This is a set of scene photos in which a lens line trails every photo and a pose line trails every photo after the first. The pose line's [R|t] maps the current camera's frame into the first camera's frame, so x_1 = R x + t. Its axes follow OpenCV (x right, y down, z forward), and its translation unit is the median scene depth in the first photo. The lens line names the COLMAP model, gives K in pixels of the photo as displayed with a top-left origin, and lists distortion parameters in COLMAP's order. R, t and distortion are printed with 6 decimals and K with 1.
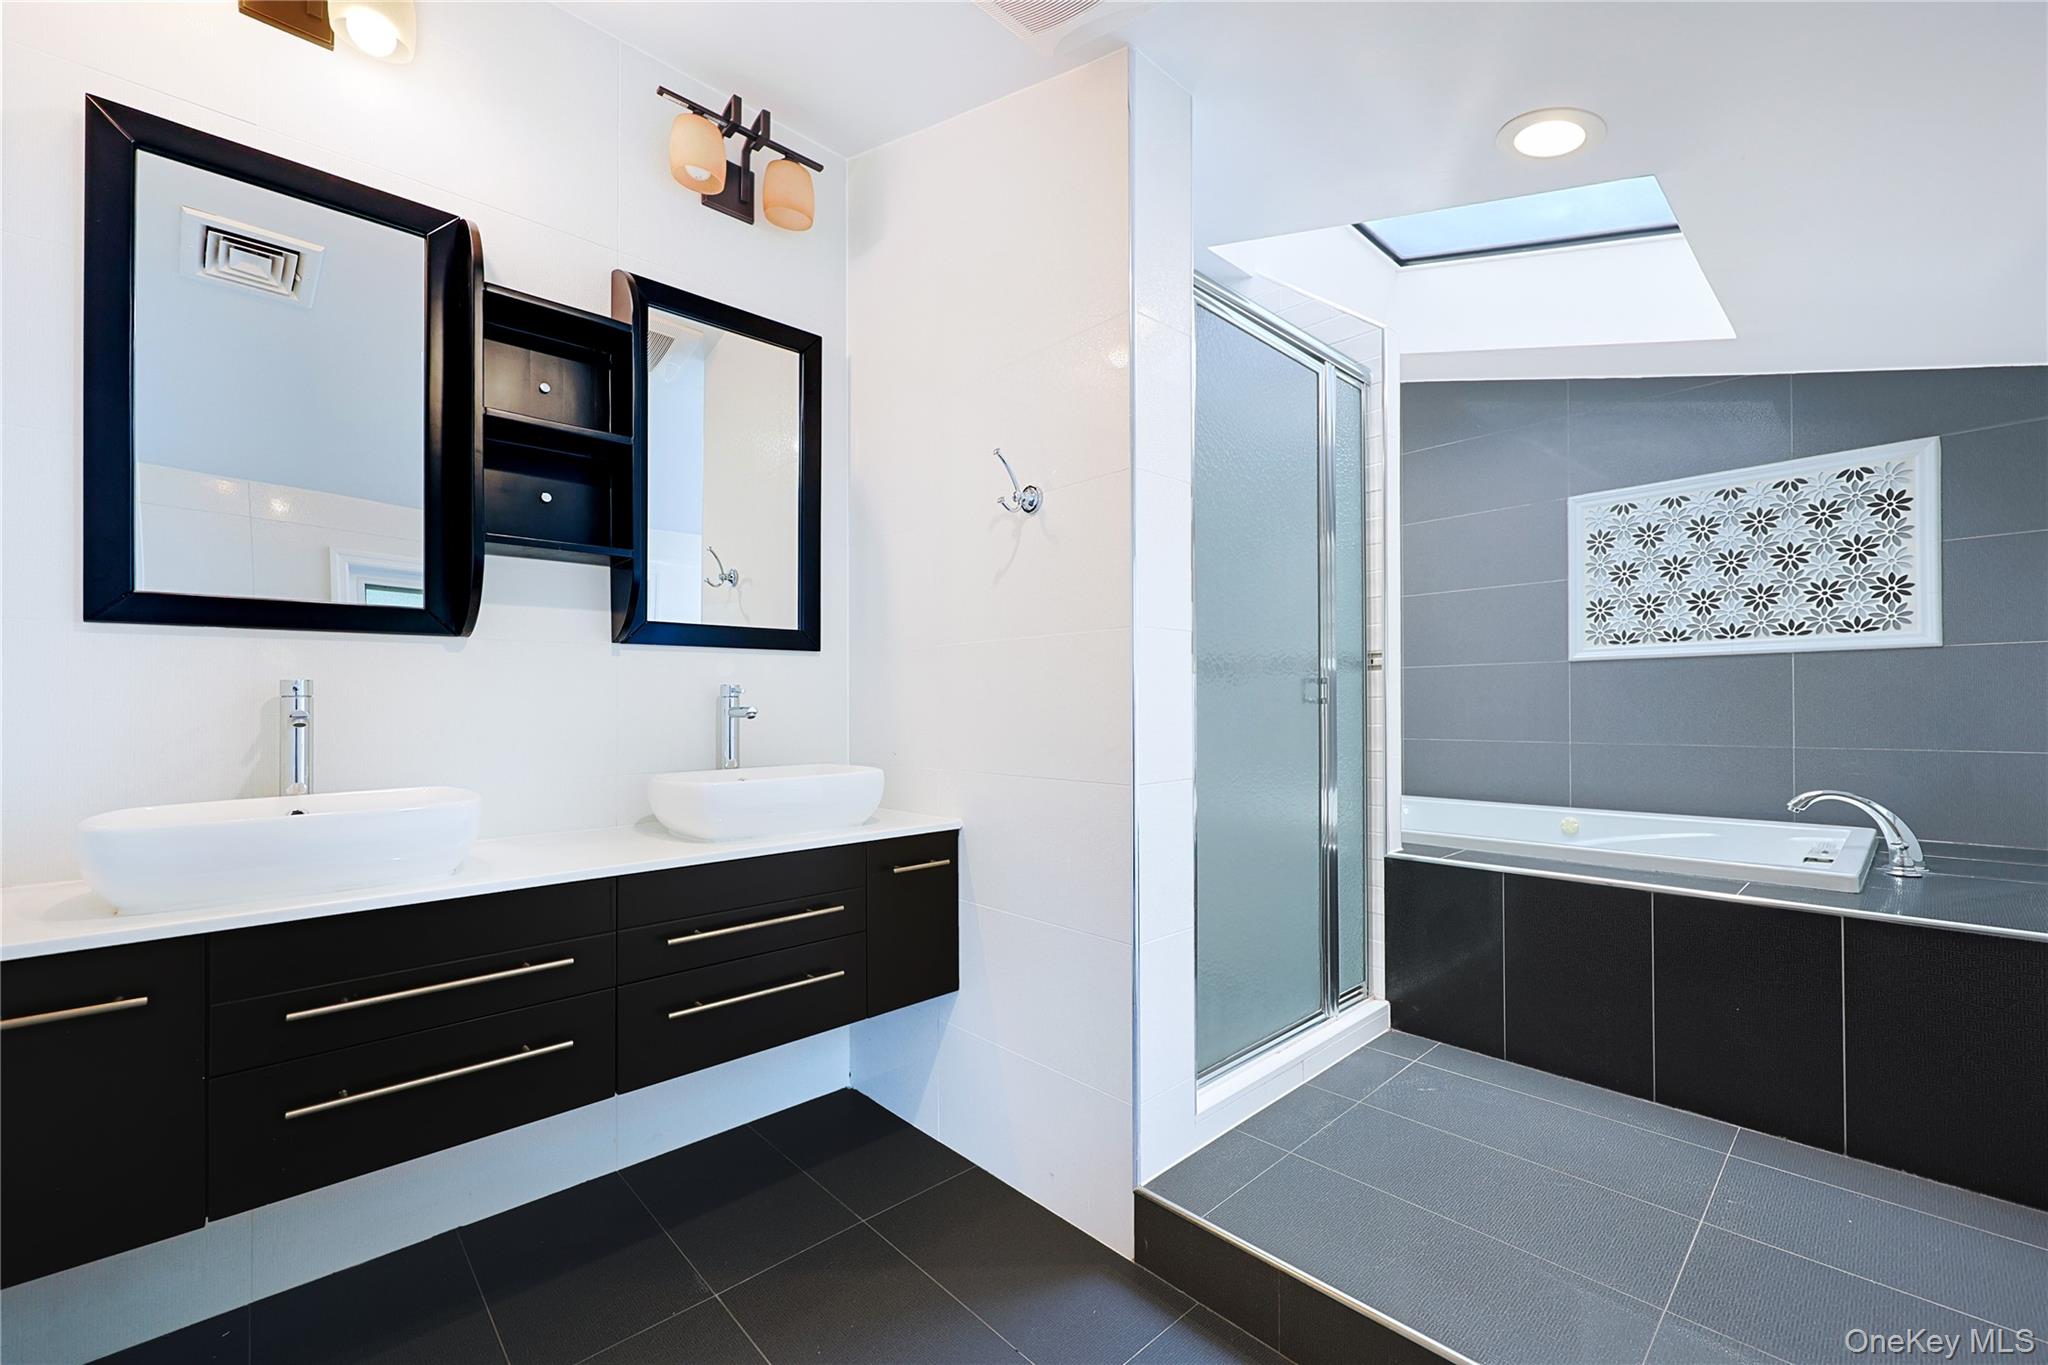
lens RADIAL K [[813.1, 0, 989.7], [0, 813.1, 712.9], [0, 0, 1]] dist [-0.001086, -0.000098]
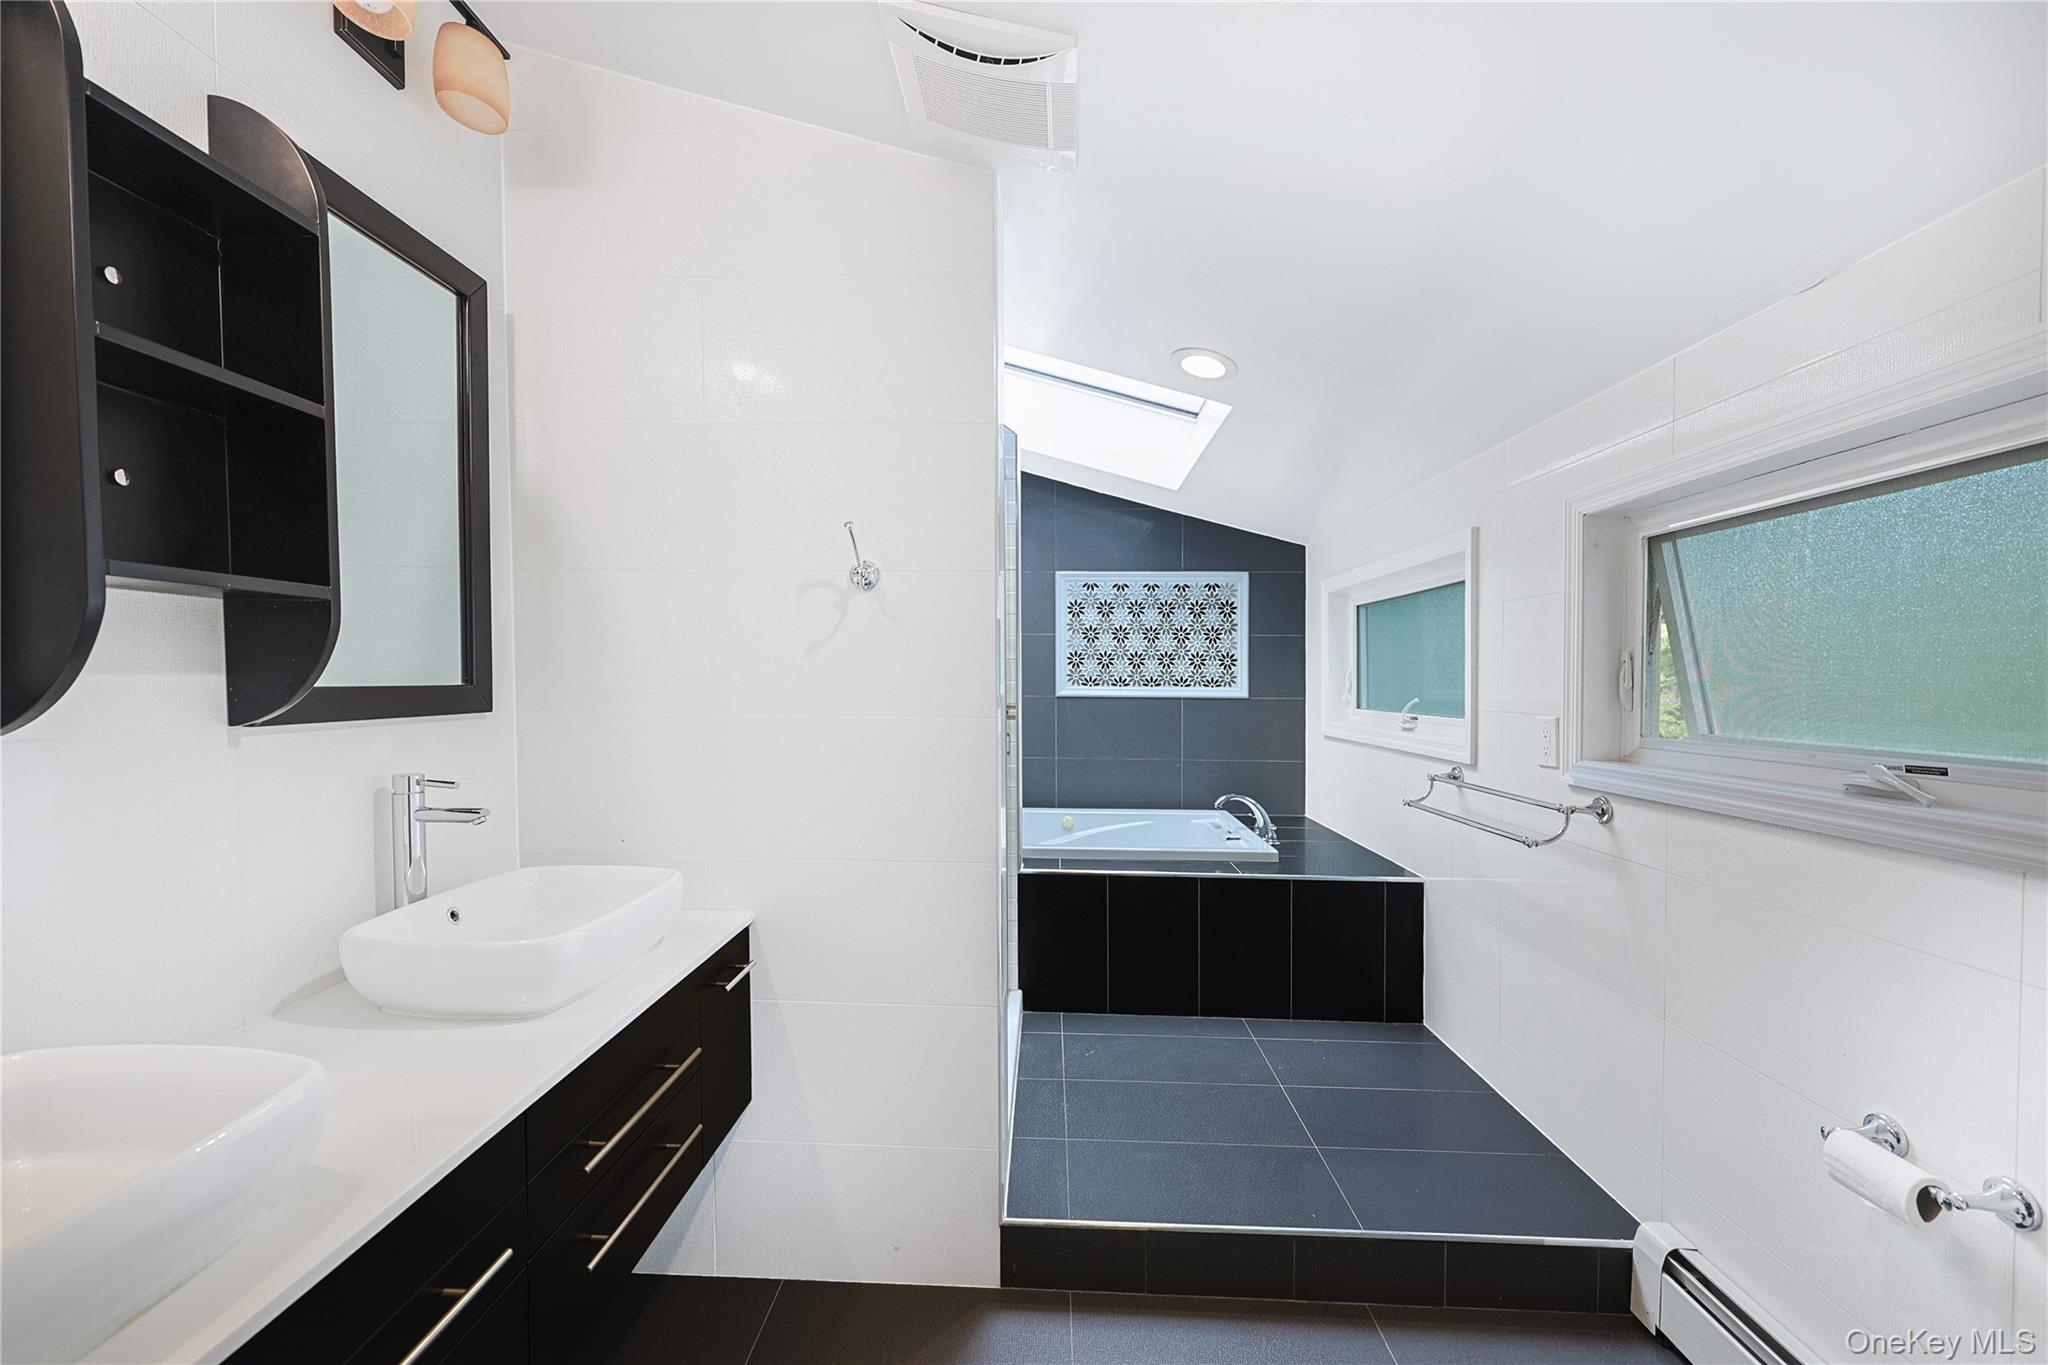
lens RADIAL K [[860.8, 0, 945.6], [0, 860.8, 703.6], [0, 0, 1]] dist [-0.001106, -0.000233]
pose [[0.713984, -0.017674, 0.699939, -0.469440], [-0.002205, 0.999620, 0.027490, -0.107824], [-0.700158, -0.021171, 0.713674, 0.154471]]
